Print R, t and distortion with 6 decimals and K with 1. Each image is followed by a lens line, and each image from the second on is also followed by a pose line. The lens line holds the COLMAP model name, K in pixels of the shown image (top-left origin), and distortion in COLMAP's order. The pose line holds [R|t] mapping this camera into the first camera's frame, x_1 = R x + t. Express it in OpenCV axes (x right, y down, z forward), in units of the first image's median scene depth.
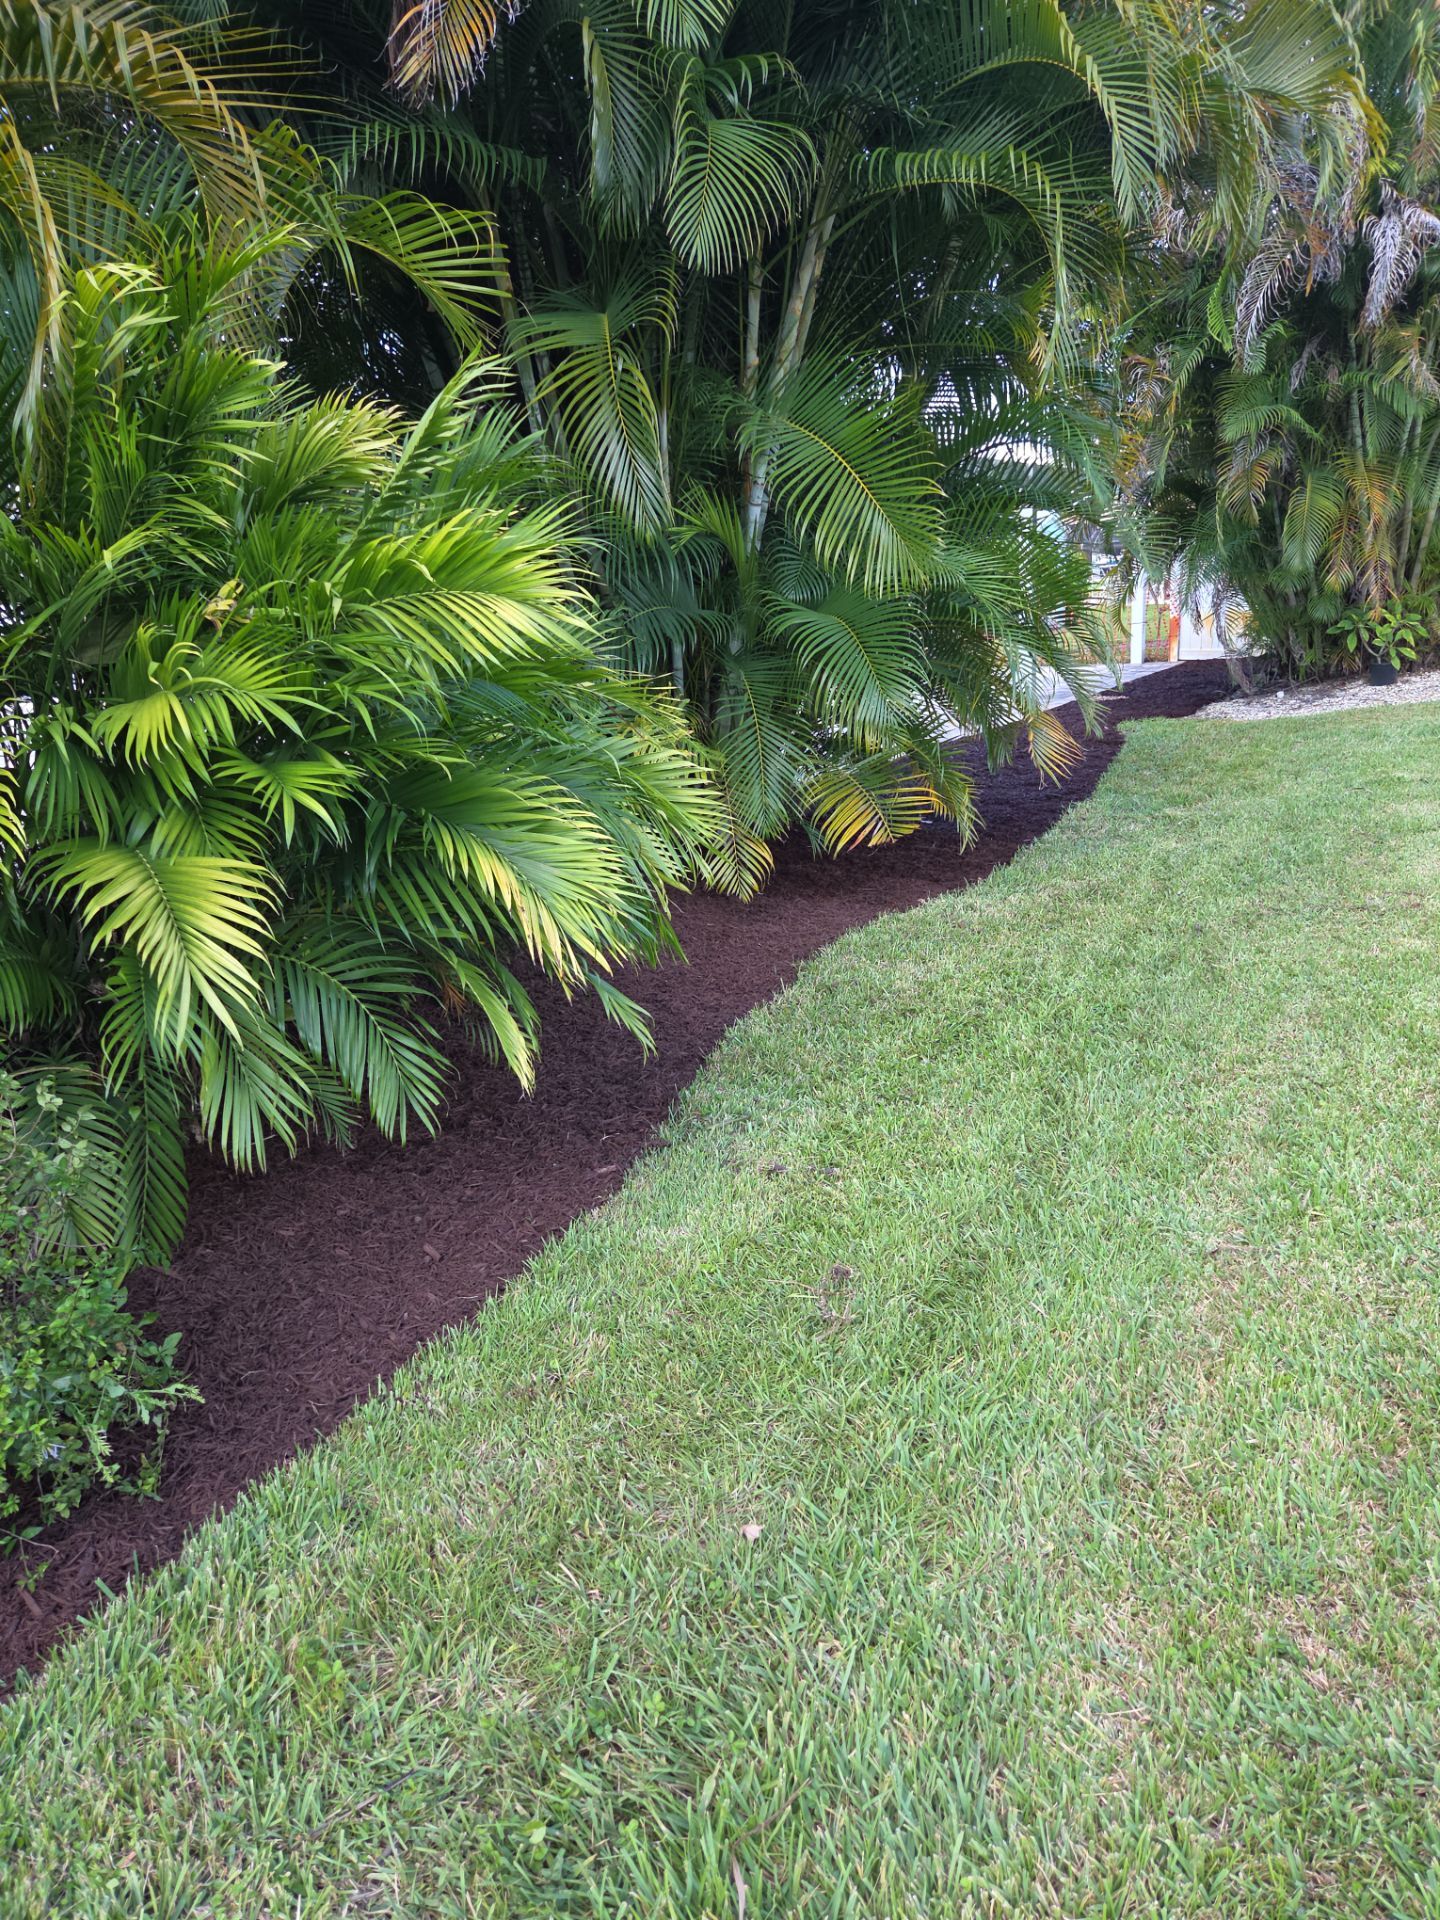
lens RADIAL K [[1304.3, 0, 725.9], [0, 1304.3, 950.3], [0, 0, 1]] dist [0.025478, -0.026420]
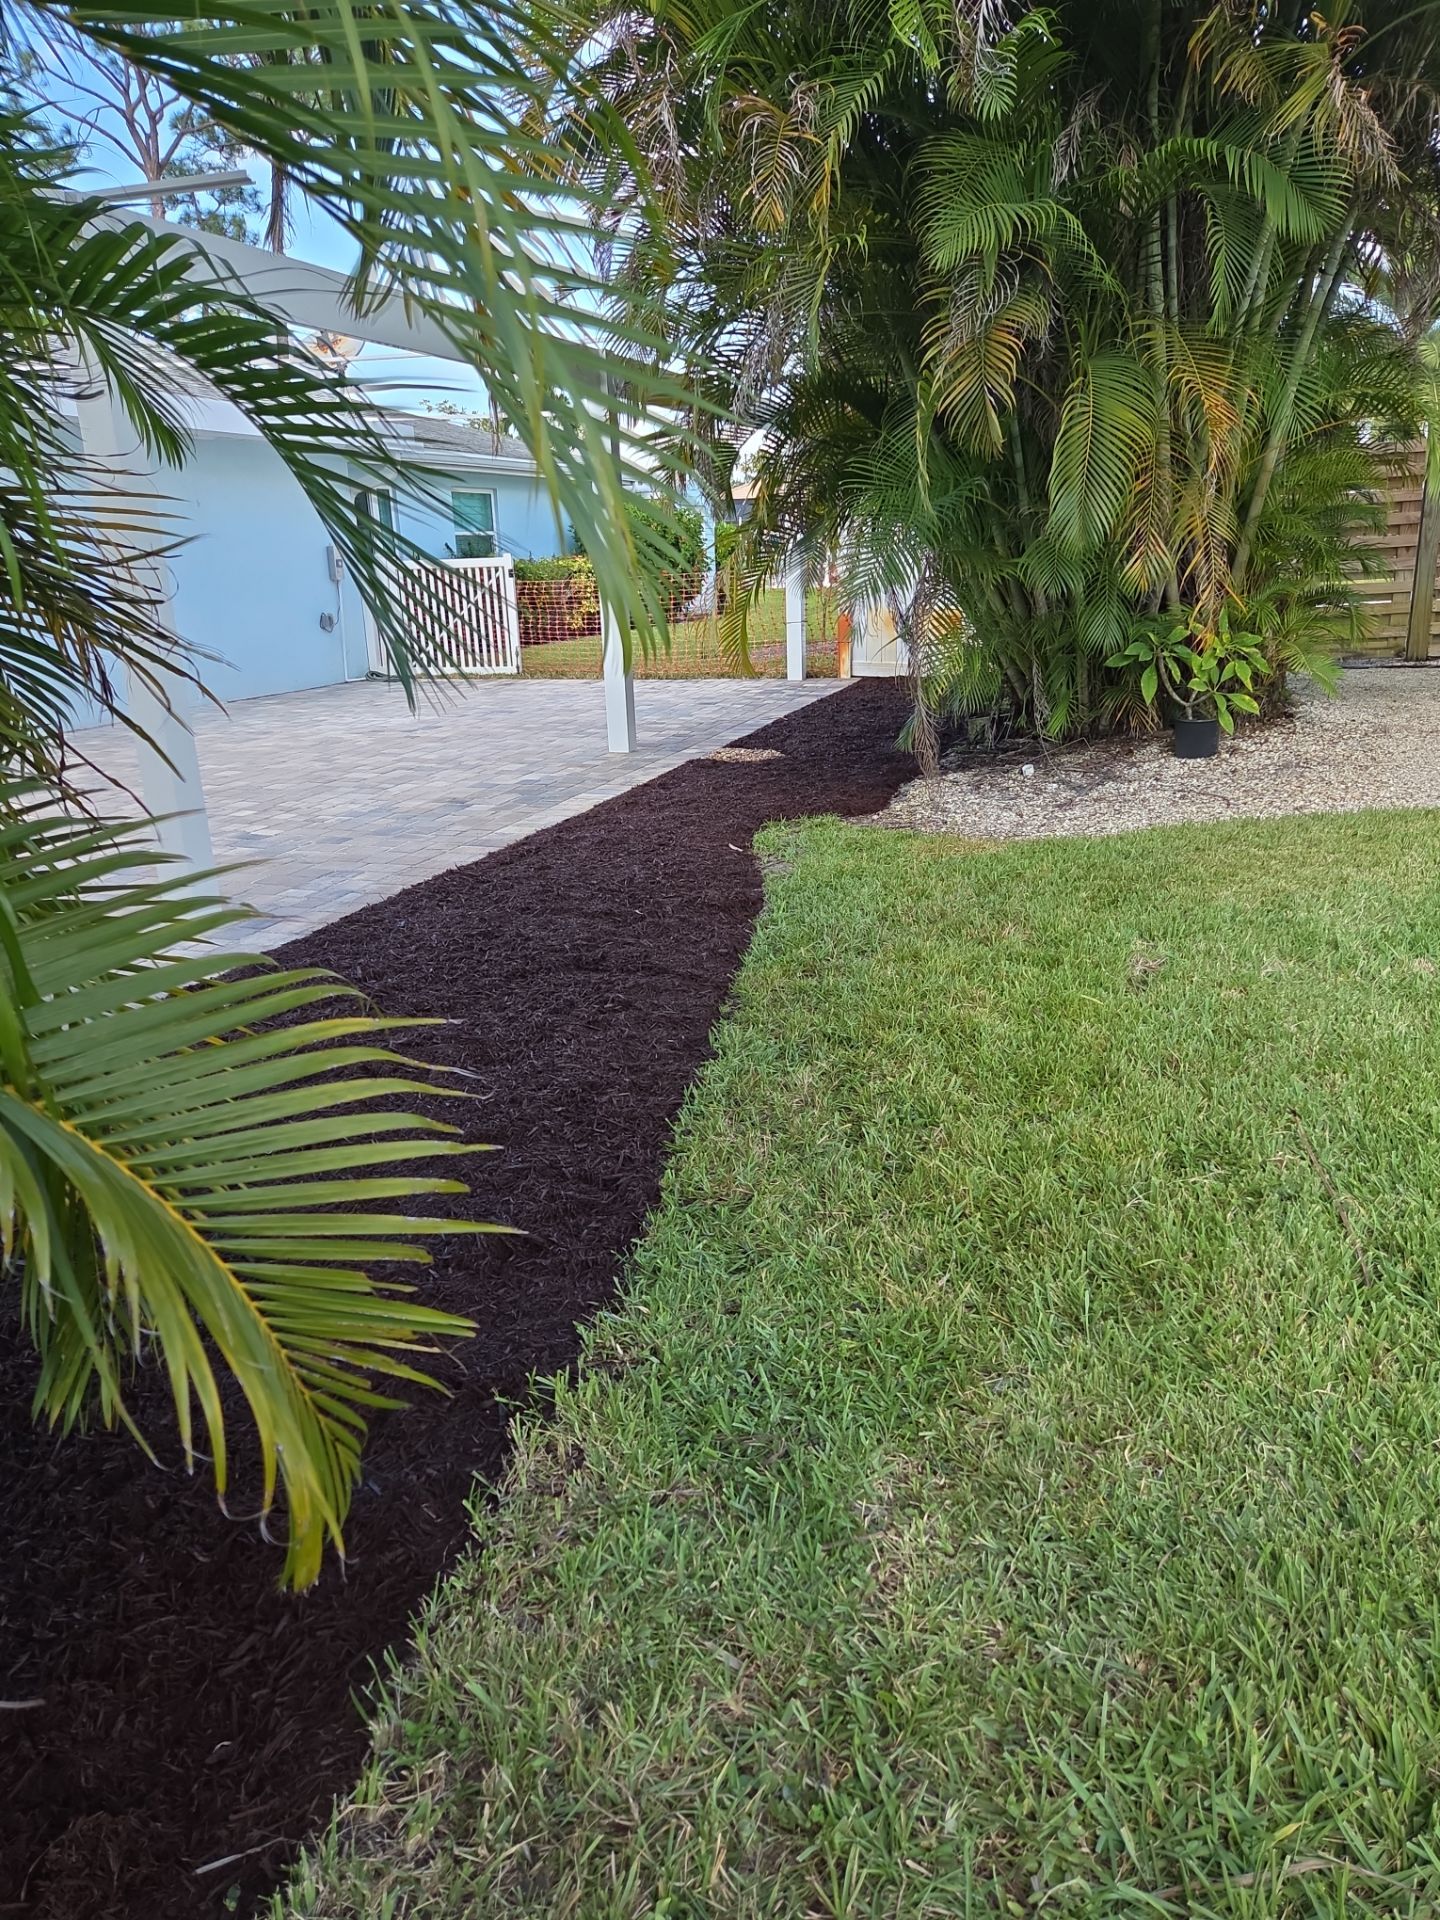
lens RADIAL K [[1304.3, 0, 711.1], [0, 1304.3, 963.9], [0, 0, 1]] dist [0.025478, -0.026420]
pose [[0.974625, -0.052137, 0.217689, 0.168982], [0.045226, 0.998306, 0.036611, -0.145792], [-0.219229, -0.025837, 0.975331, 0.498474]]
